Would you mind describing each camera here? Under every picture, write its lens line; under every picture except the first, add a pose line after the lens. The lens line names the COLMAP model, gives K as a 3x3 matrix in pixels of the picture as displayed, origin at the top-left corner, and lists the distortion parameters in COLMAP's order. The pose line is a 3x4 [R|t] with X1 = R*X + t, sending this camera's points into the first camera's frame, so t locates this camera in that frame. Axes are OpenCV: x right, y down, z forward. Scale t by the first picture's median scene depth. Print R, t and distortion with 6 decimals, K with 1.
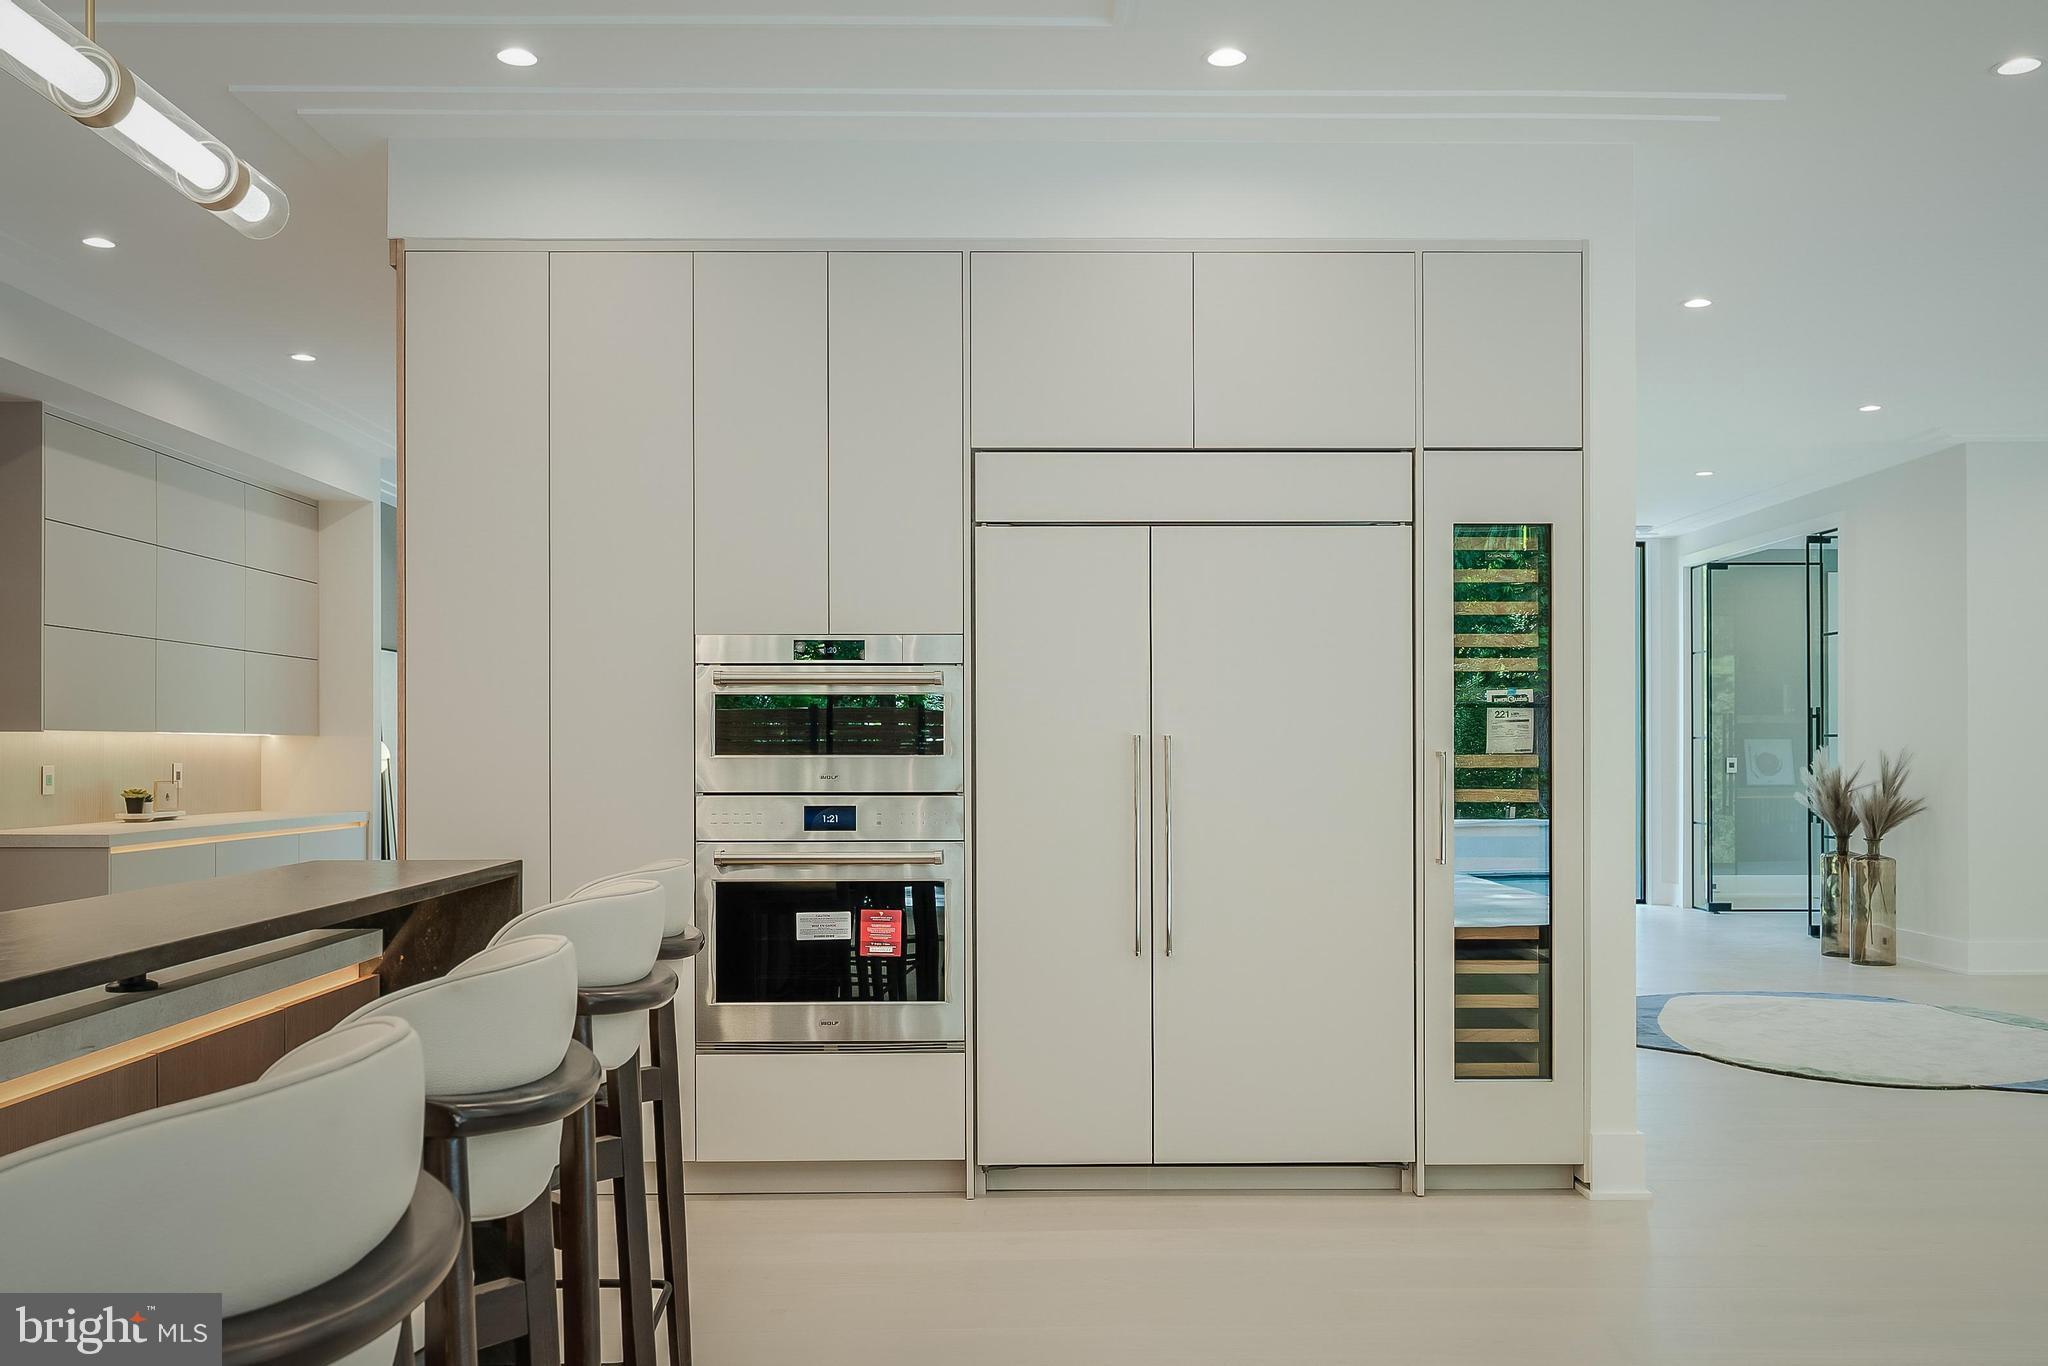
lens RADIAL K [[1725.0, 0, 1034.2], [0, 1725.0, 744.5], [0, 0, 1]] dist [-0.006483, 0.000952]
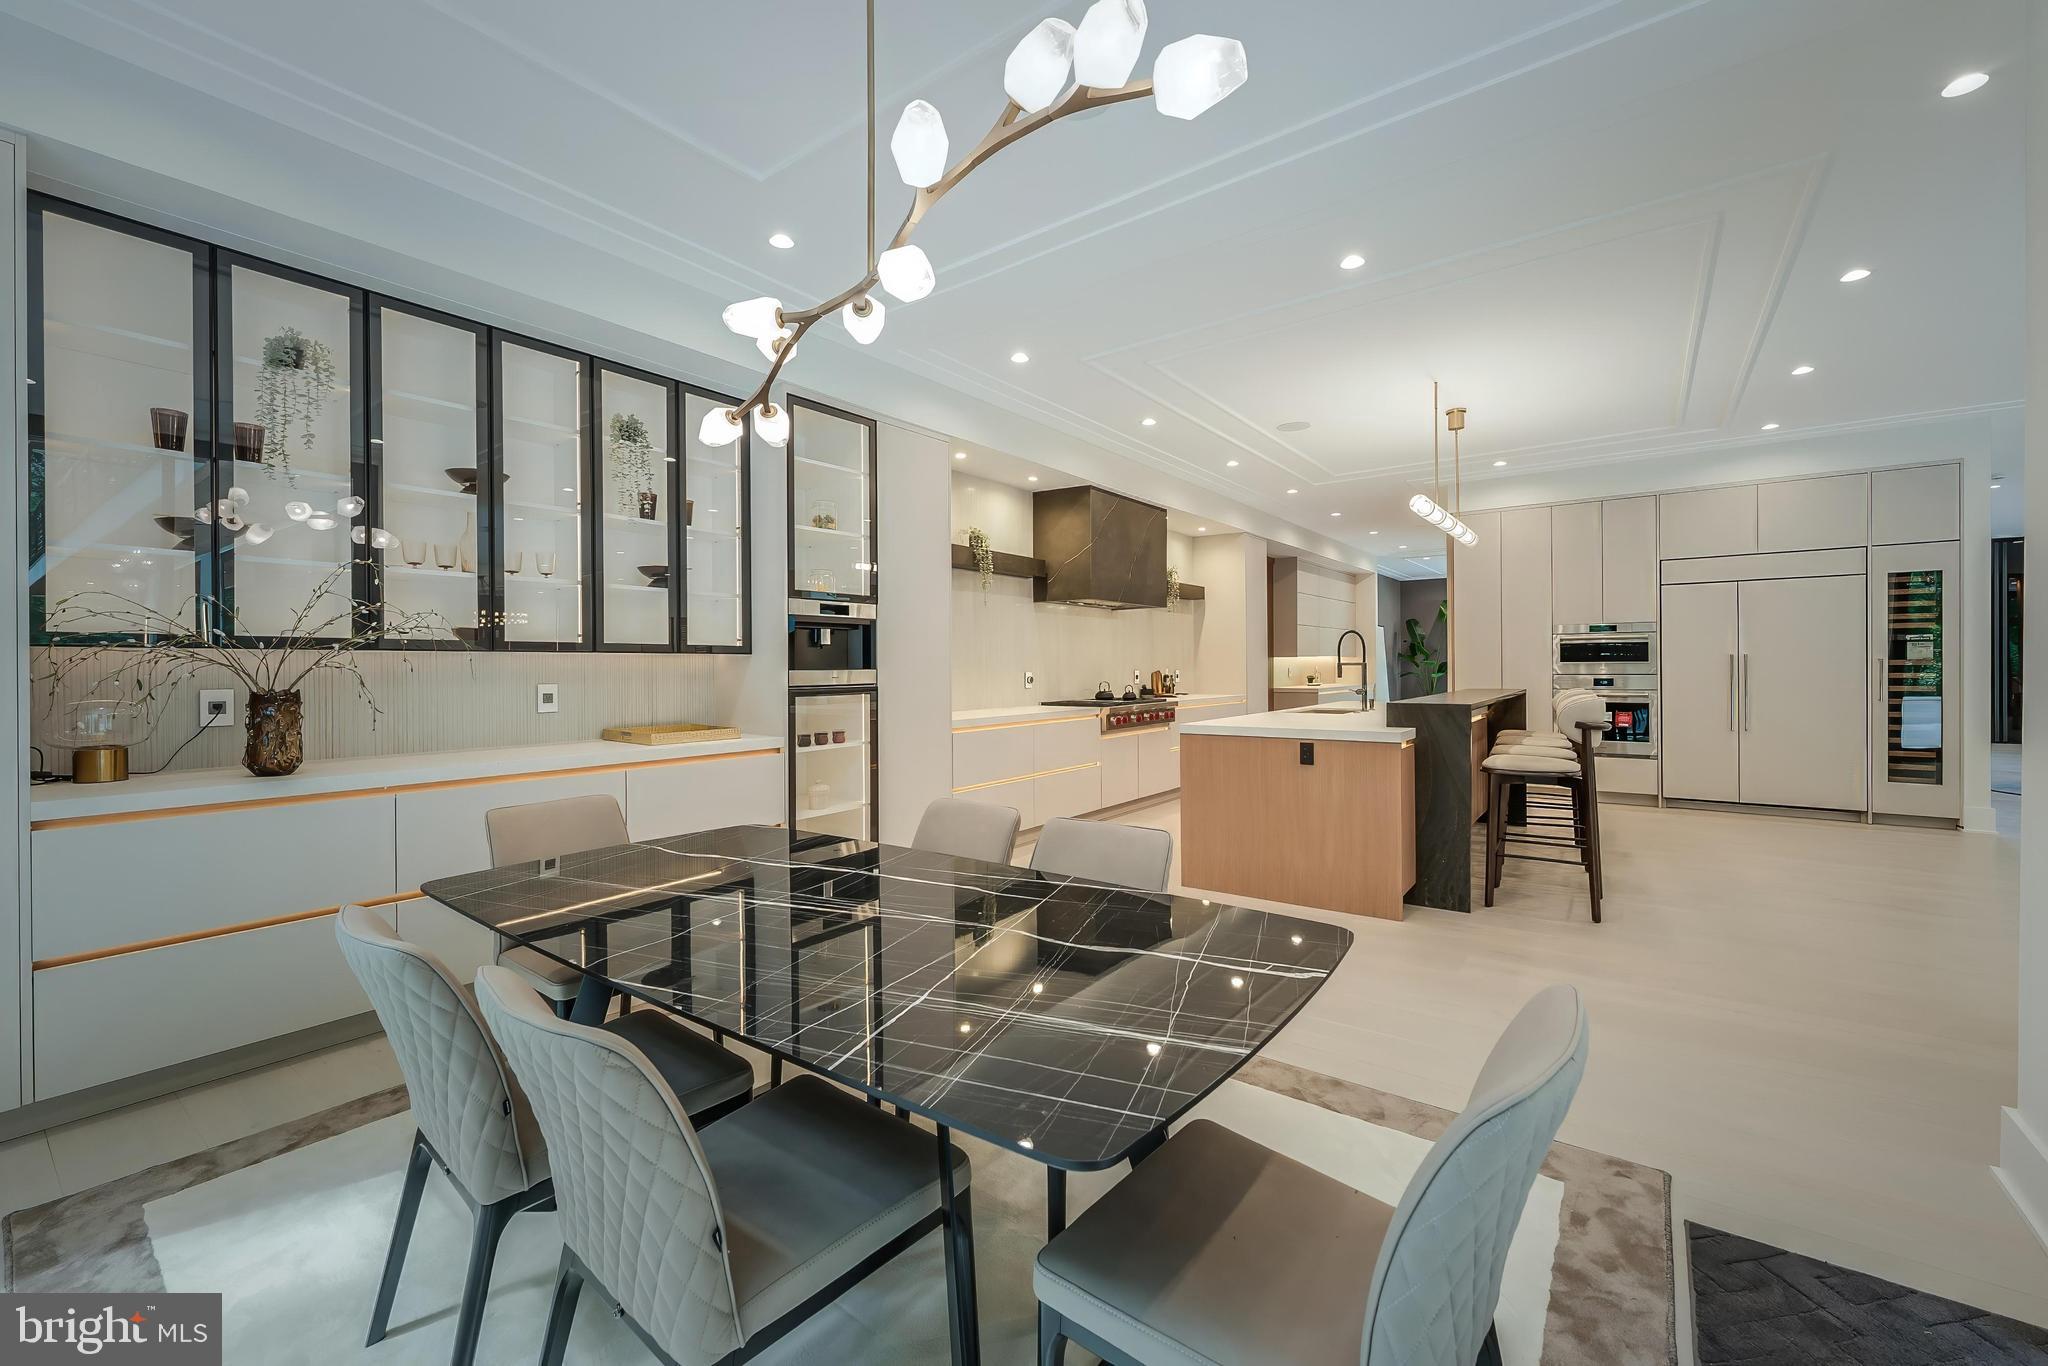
lens RADIAL K [[825.9, 0, 1028.7], [0, 825.9, 675.3], [0, 0, 1]] dist [-0.000968, -0.000109]
pose [[0.793203, -0.000082, -0.608957, -0.033365], [0.011390, 0.999827, 0.014701, -0.004088], [0.608850, -0.018597, 0.793067, -0.815030]]
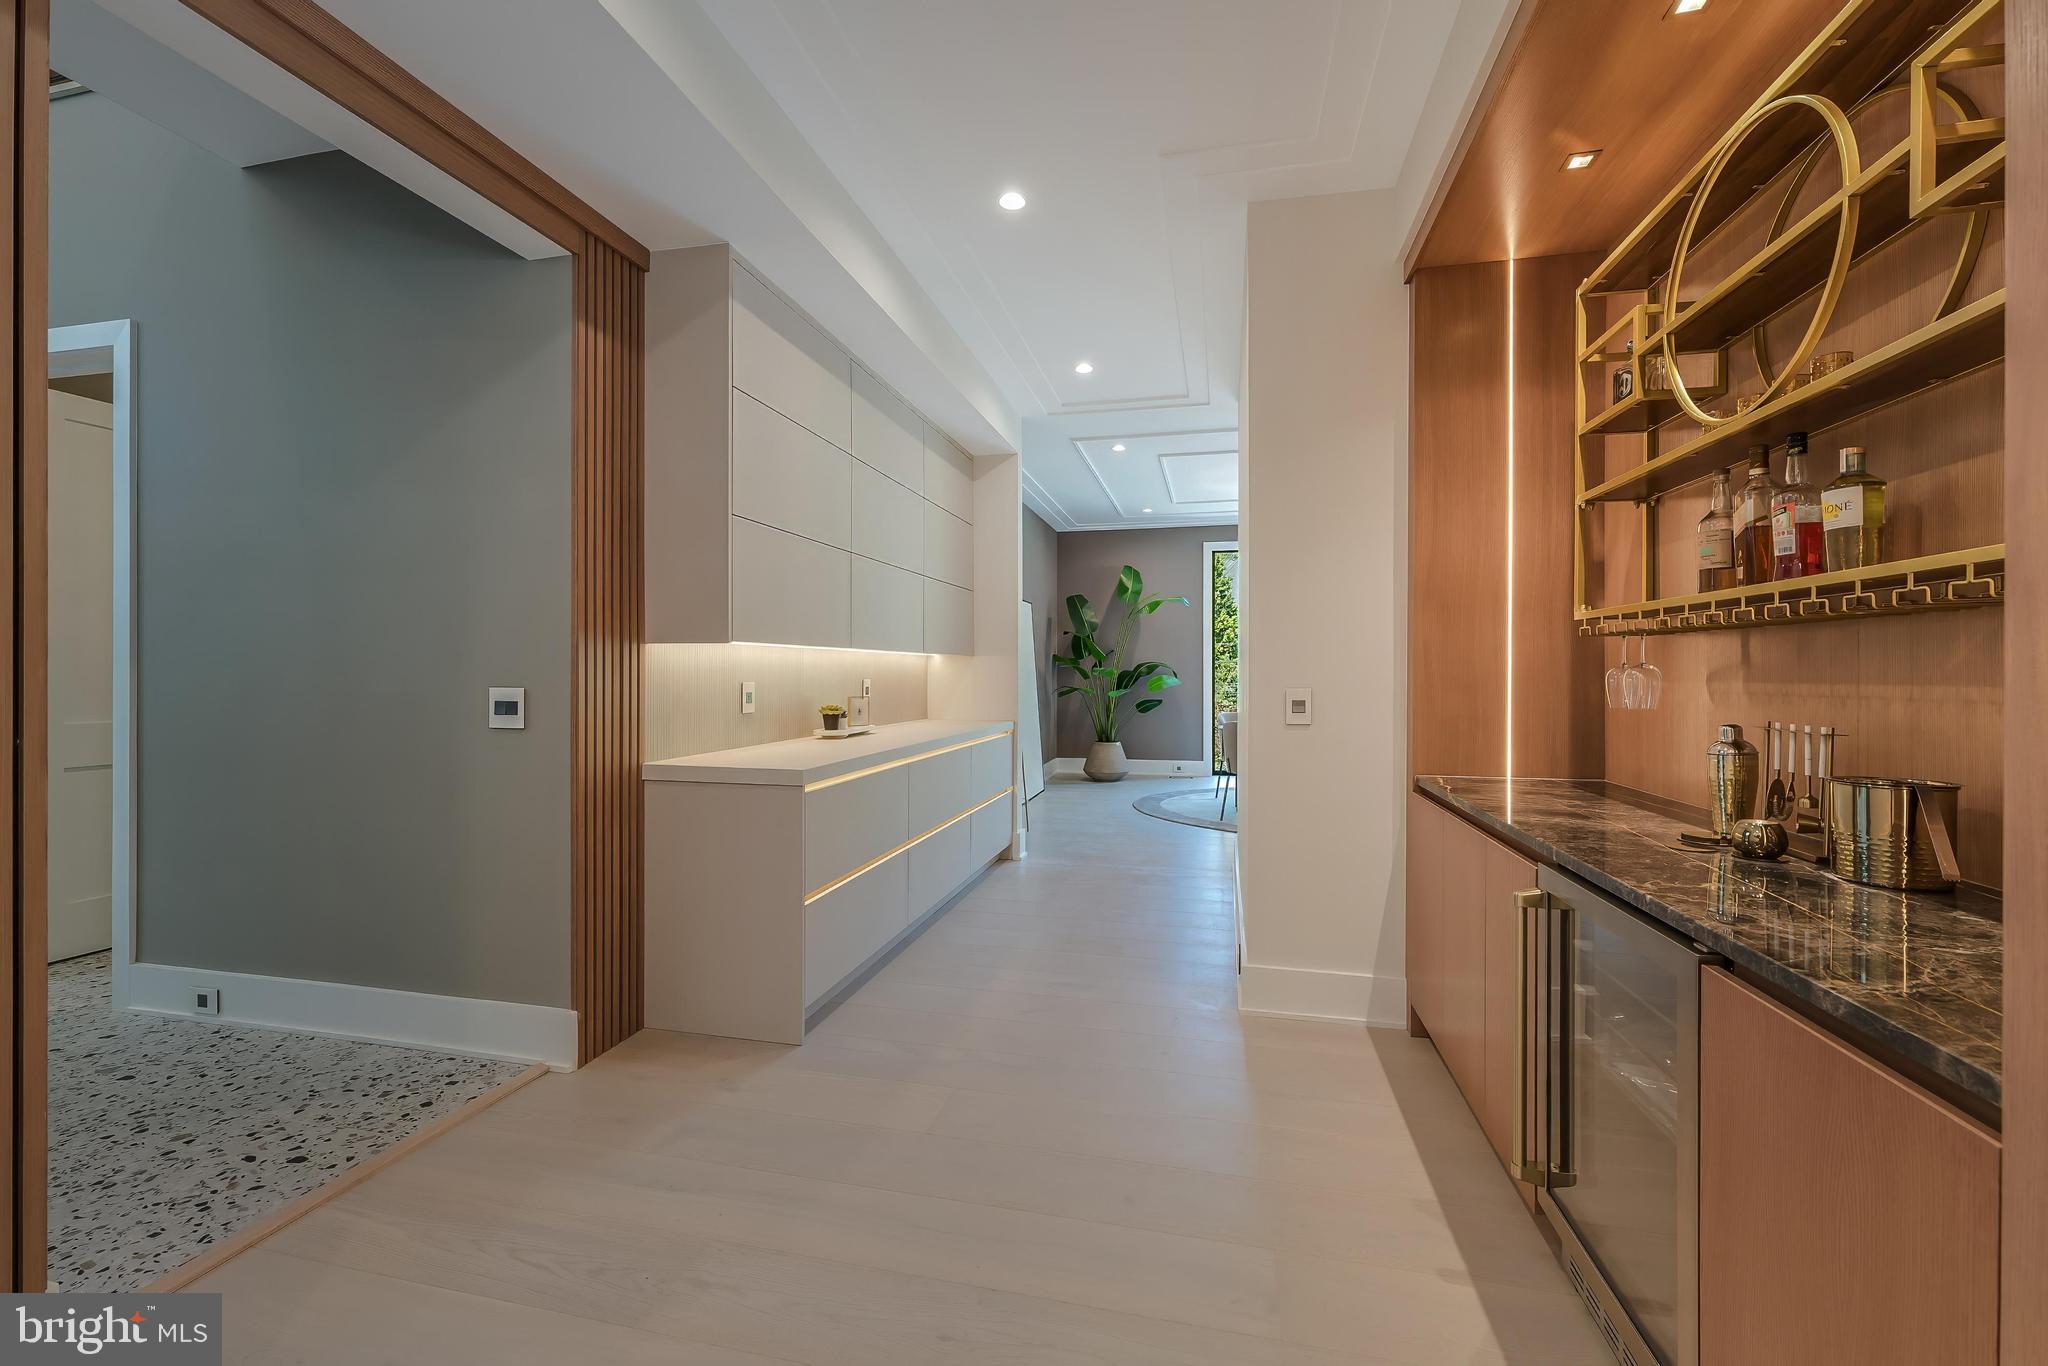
lens RADIAL K [[825.9, 0, 1028.7], [0, 825.9, 675.3], [0, 0, 1]] dist [-0.000968, -0.000109]
pose [[0.970616, 0.003939, -0.240602, -0.492813], [-0.001980, 0.999963, 0.008379, 0.006335], [0.240626, -0.007656, 0.970588, 0.937024]]
